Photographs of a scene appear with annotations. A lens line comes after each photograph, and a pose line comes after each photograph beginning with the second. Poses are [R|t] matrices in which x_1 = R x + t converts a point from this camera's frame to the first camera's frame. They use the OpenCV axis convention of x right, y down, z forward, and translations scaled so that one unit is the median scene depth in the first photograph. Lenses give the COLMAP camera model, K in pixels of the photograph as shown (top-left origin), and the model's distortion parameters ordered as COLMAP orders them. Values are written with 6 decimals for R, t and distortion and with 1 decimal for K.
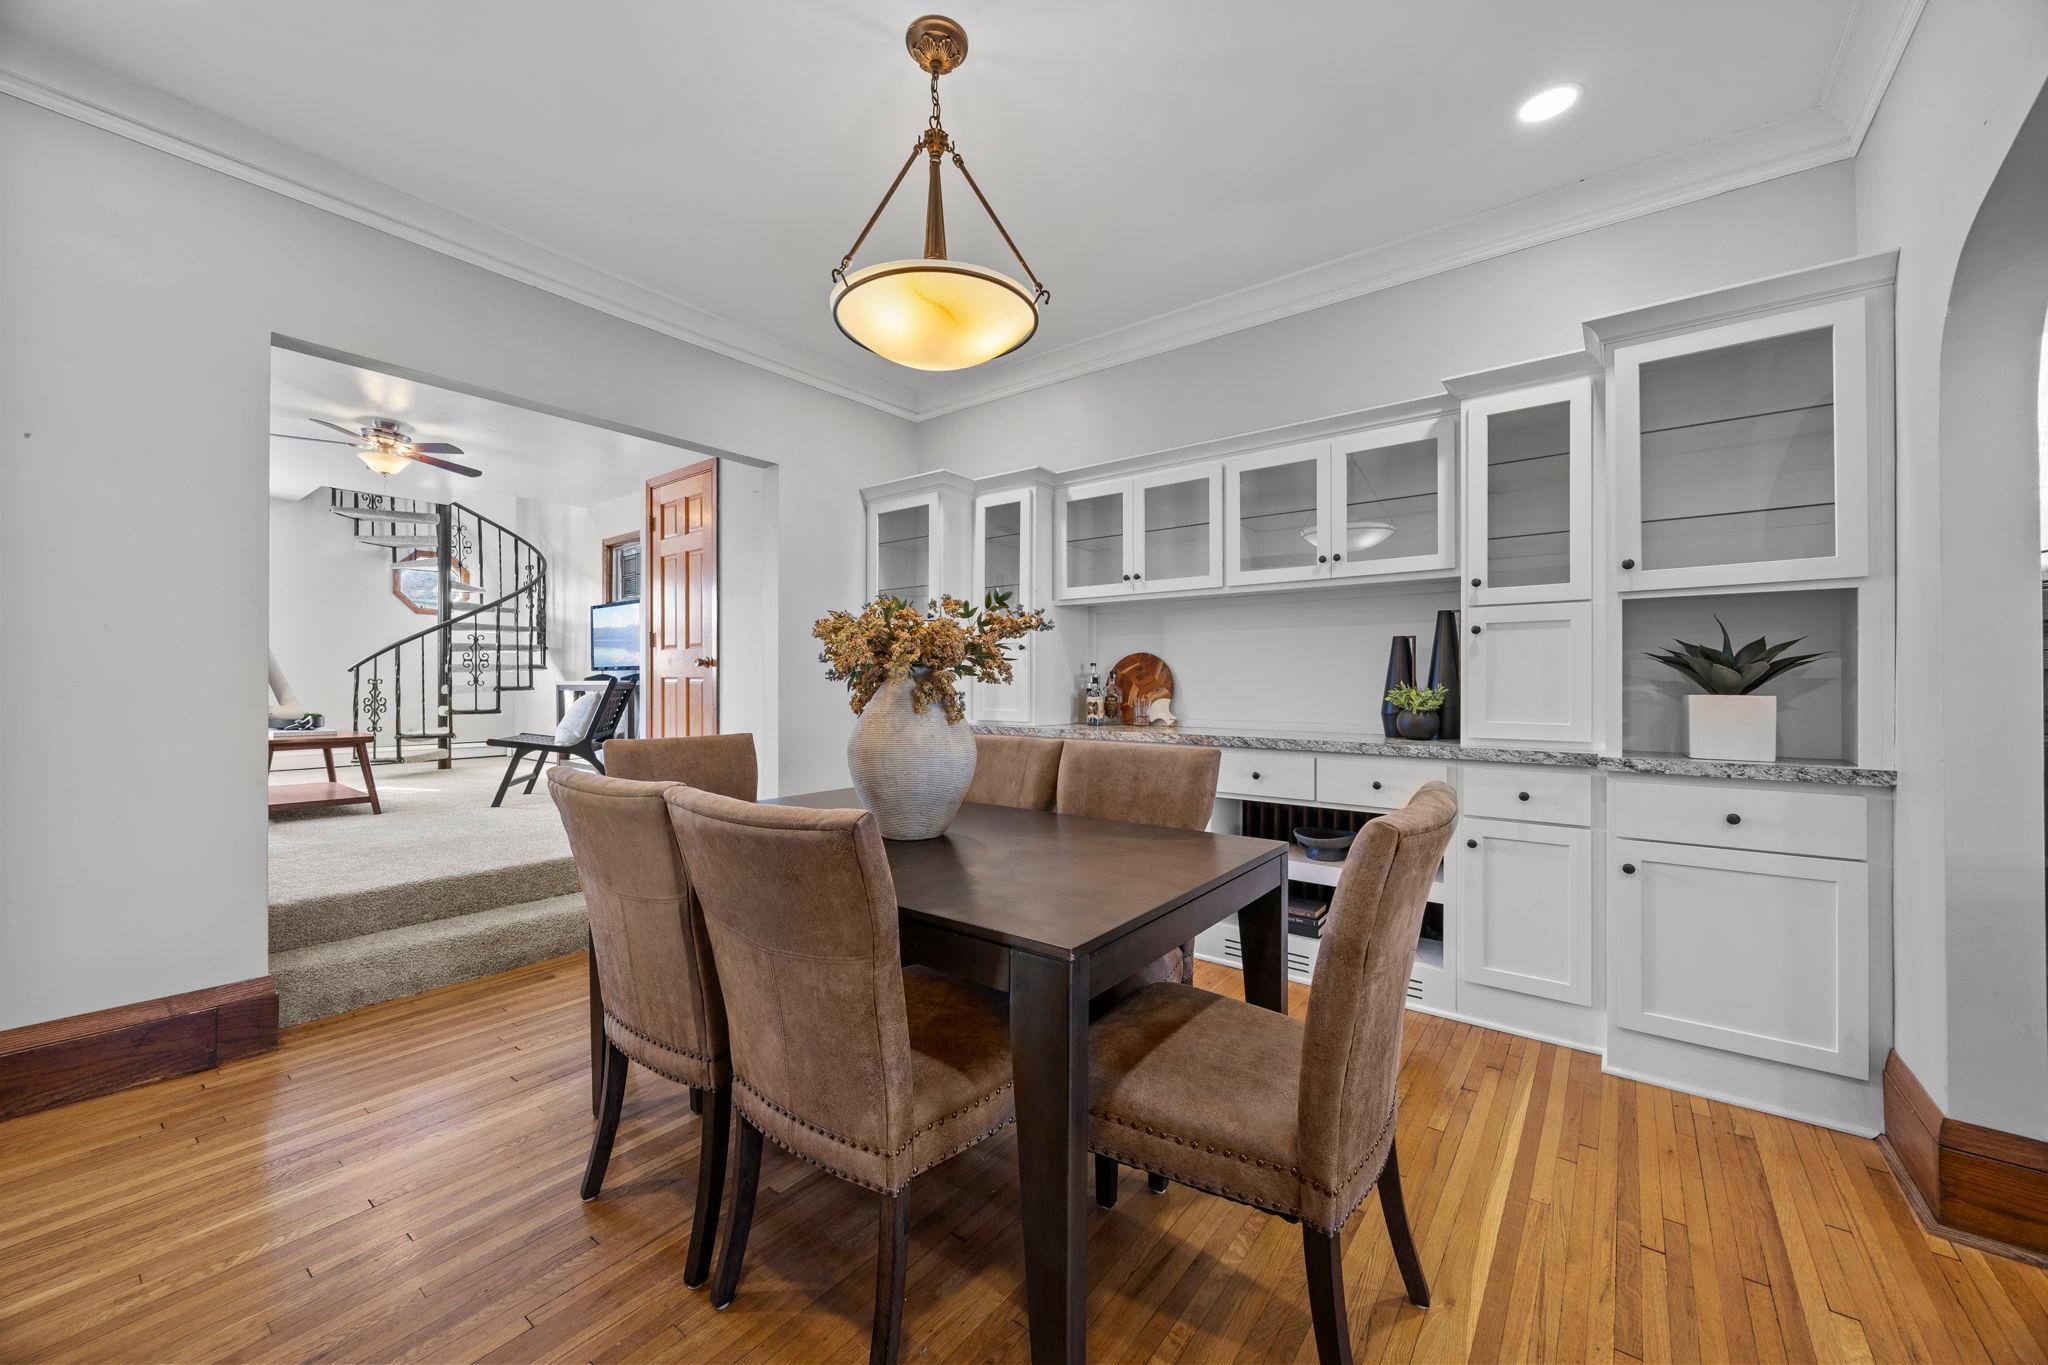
lens RADIAL K [[776.1, 0, 1019.4], [0, 776.1, 683.3], [0, 0, 1]] dist [-0.002619, -0.000131]
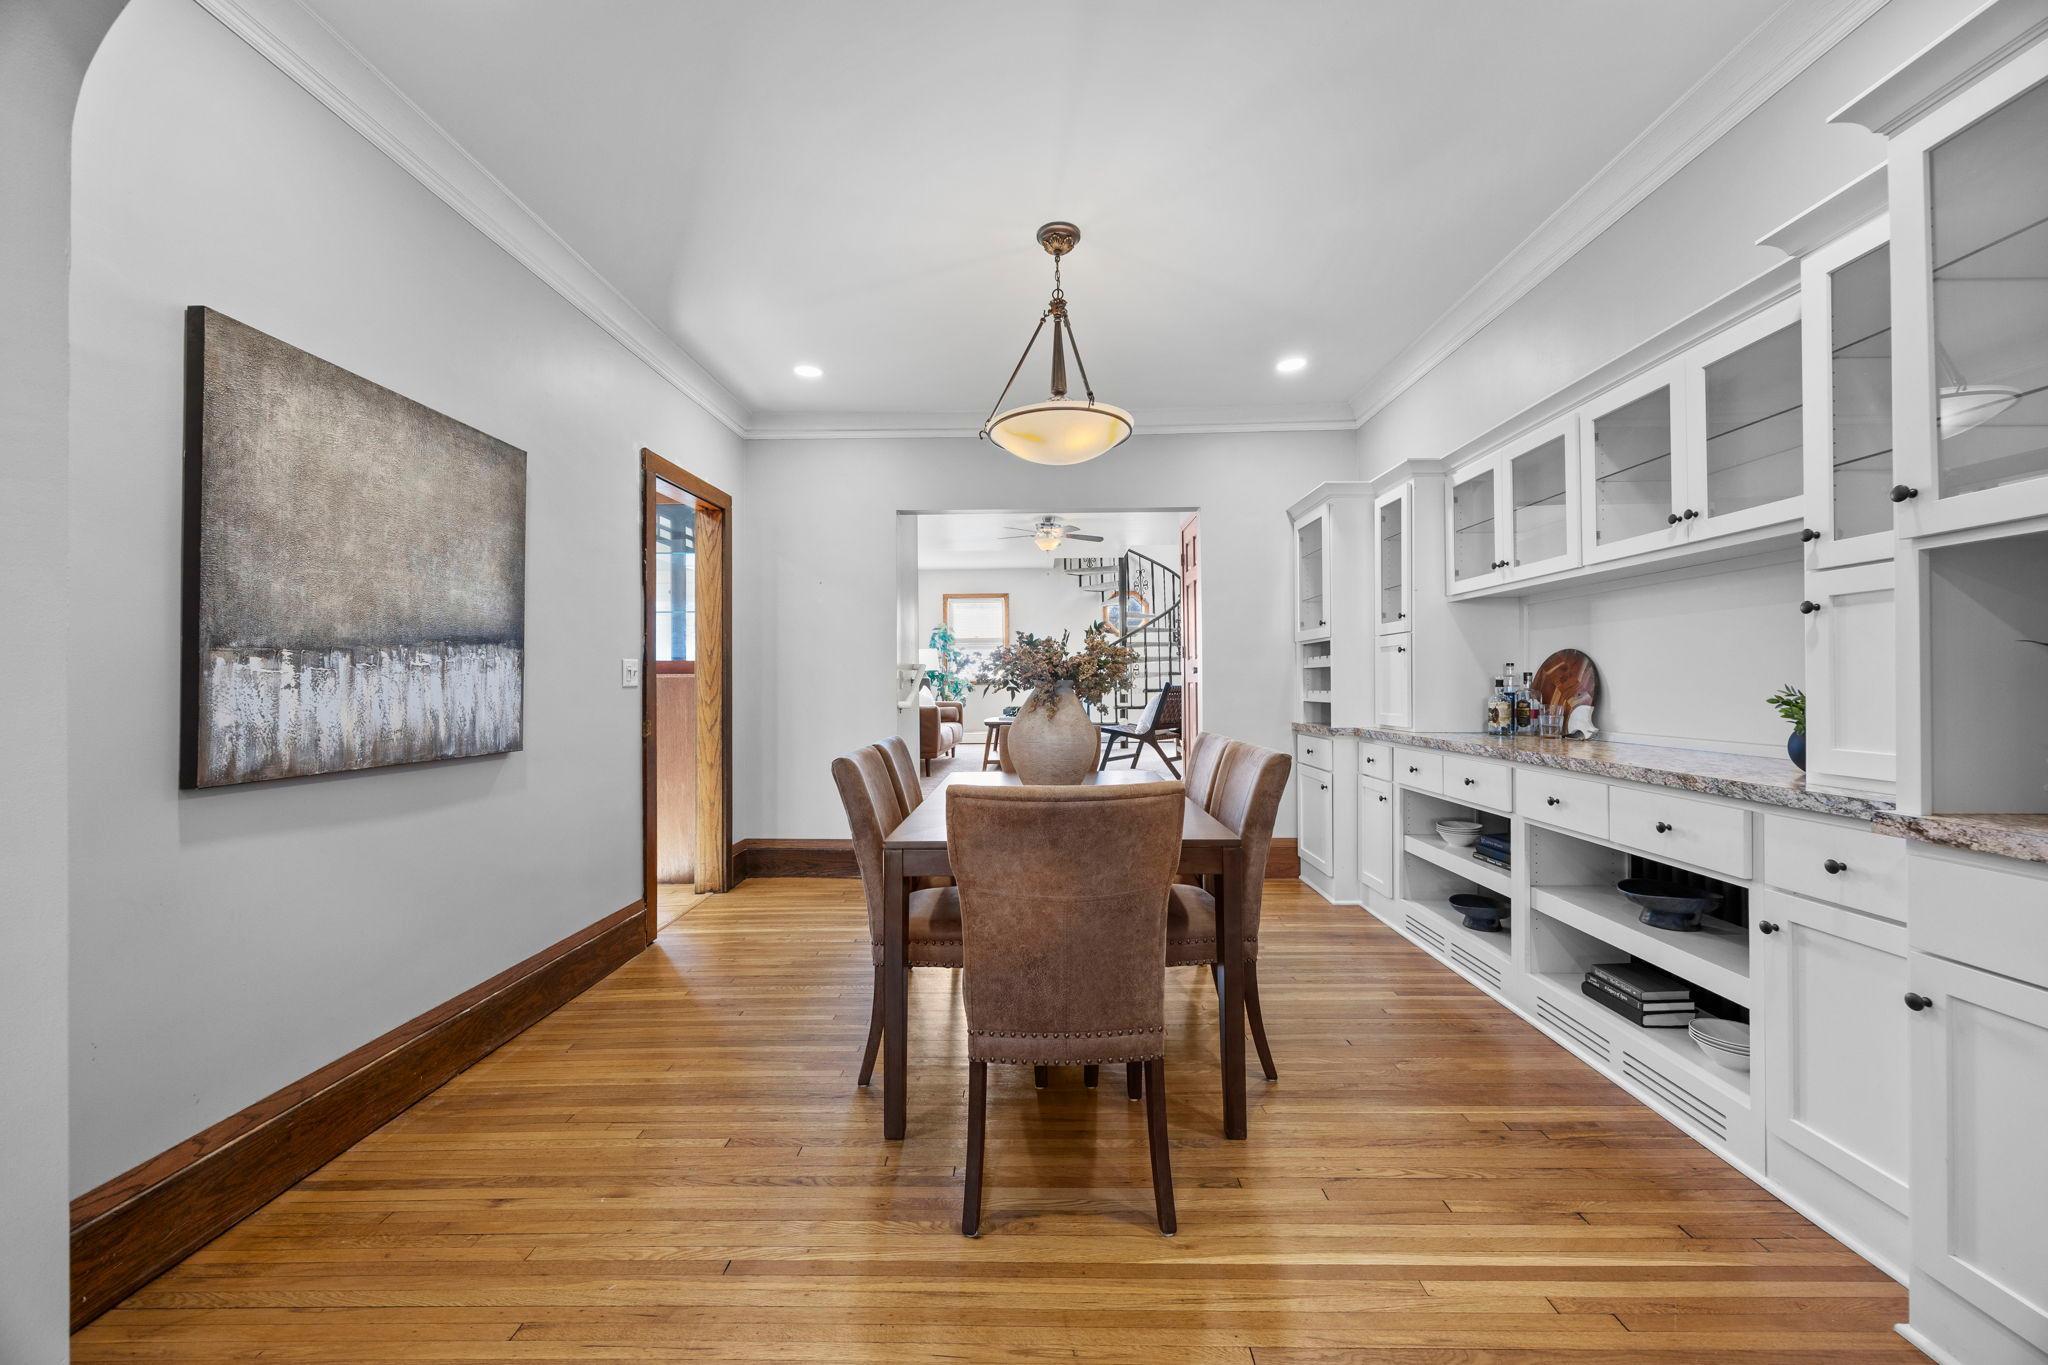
lens RADIAL K [[776.1, 0, 1019.4], [0, 776.1, 683.3], [0, 0, 1]] dist [-0.002619, -0.000131]
pose [[0.592444, -0.006492, -0.805586, 0.546133], [0.006833, 0.999972, -0.003034, -0.005513], [0.805583, -0.003707, 0.592471, 0.058518]]
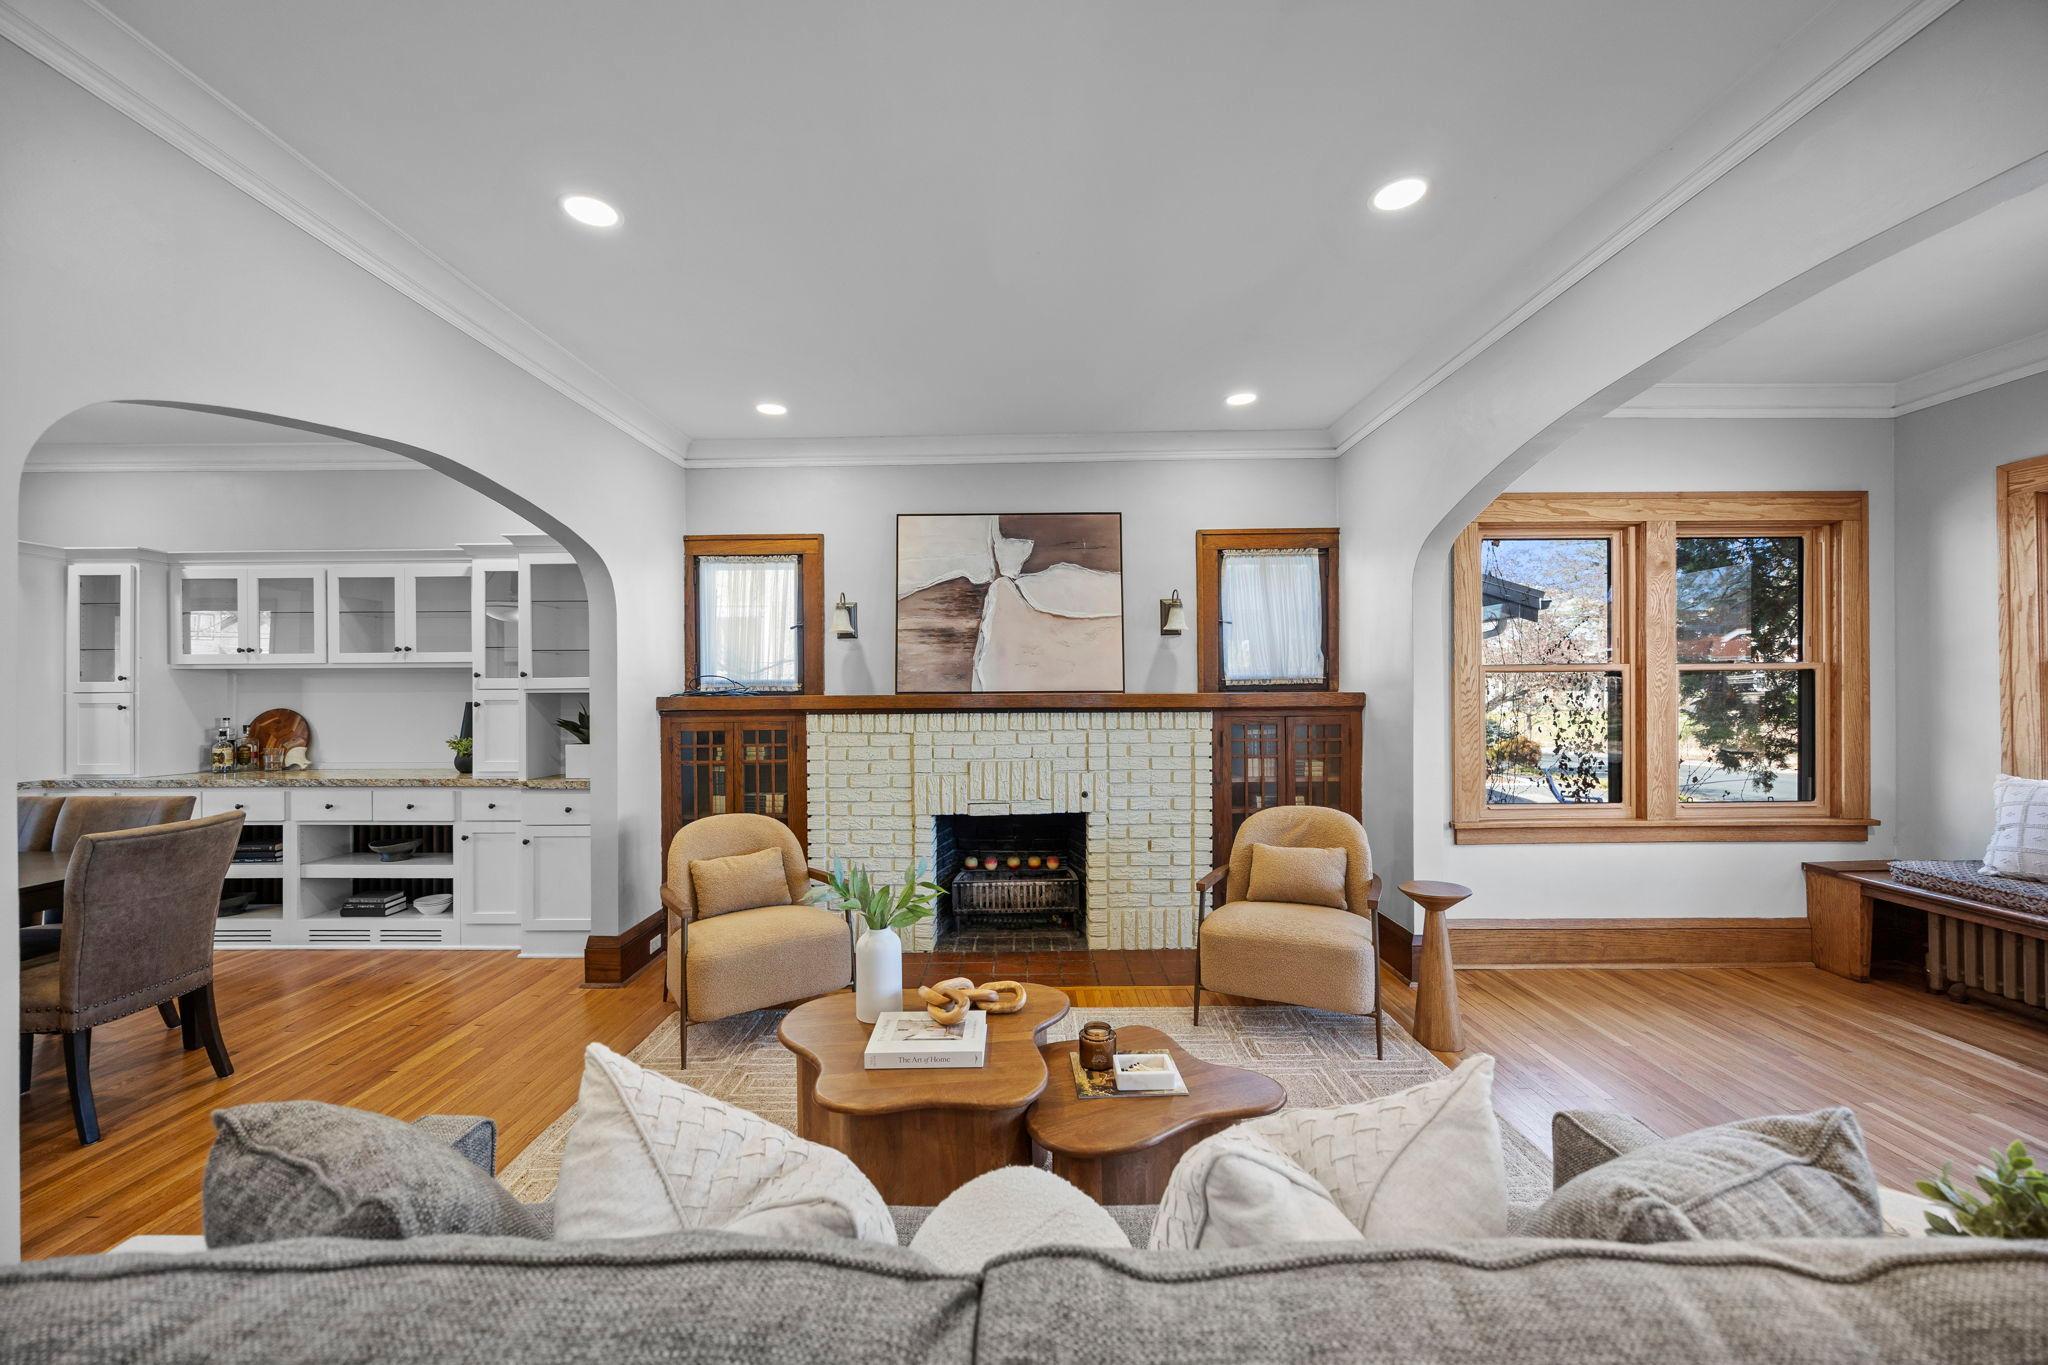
lens RADIAL K [[783.7, 0, 1025.3], [0, 783.7, 690.6], [0, 0, 1]] dist [-0.002670, -0.000328]
pose [[0.790275, -0.003443, 0.612742, 0.375268], [0.007006, 0.999970, -0.003417, -0.063436], [-0.612712, 0.006994, 0.790275, -0.739599]]
